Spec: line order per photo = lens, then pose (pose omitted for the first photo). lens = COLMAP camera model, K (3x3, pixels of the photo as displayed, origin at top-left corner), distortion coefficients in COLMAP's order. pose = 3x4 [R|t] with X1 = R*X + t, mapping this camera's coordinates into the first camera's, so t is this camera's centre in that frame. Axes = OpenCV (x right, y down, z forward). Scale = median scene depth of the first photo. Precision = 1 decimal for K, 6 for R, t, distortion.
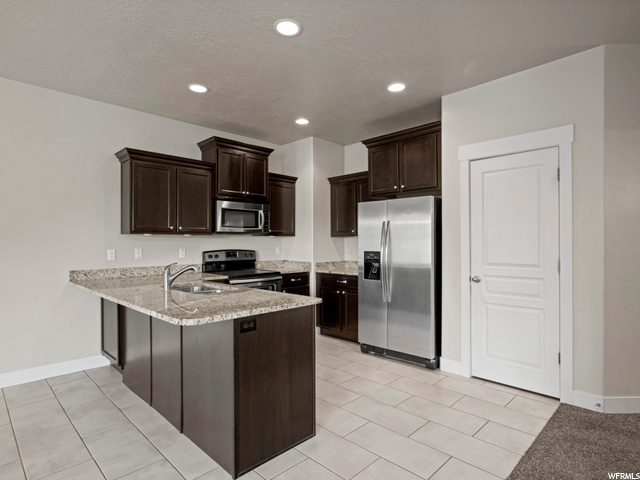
lens RADIAL K [[351.8, 0, 320.0], [0, 351.8, 240.0], [0, 0, 1]] dist [-0.000010, 0.000004]
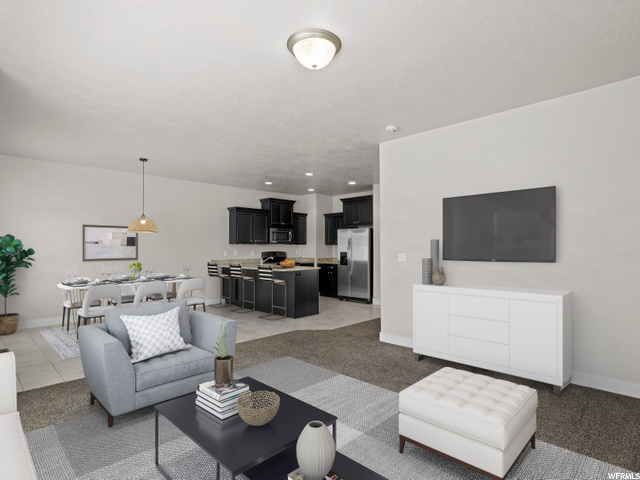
lens RADIAL K [[351.8, 0, 320.0], [0, 351.8, 240.0], [0, 0, 1]] dist [-0.000010, 0.000004]
pose [[0.999967, 0.000286, 0.008078, -0.013894], [-0.000178, 0.999912, -0.013286, -0.012073], [-0.008081, 0.013284, 0.999879, -1.071568]]
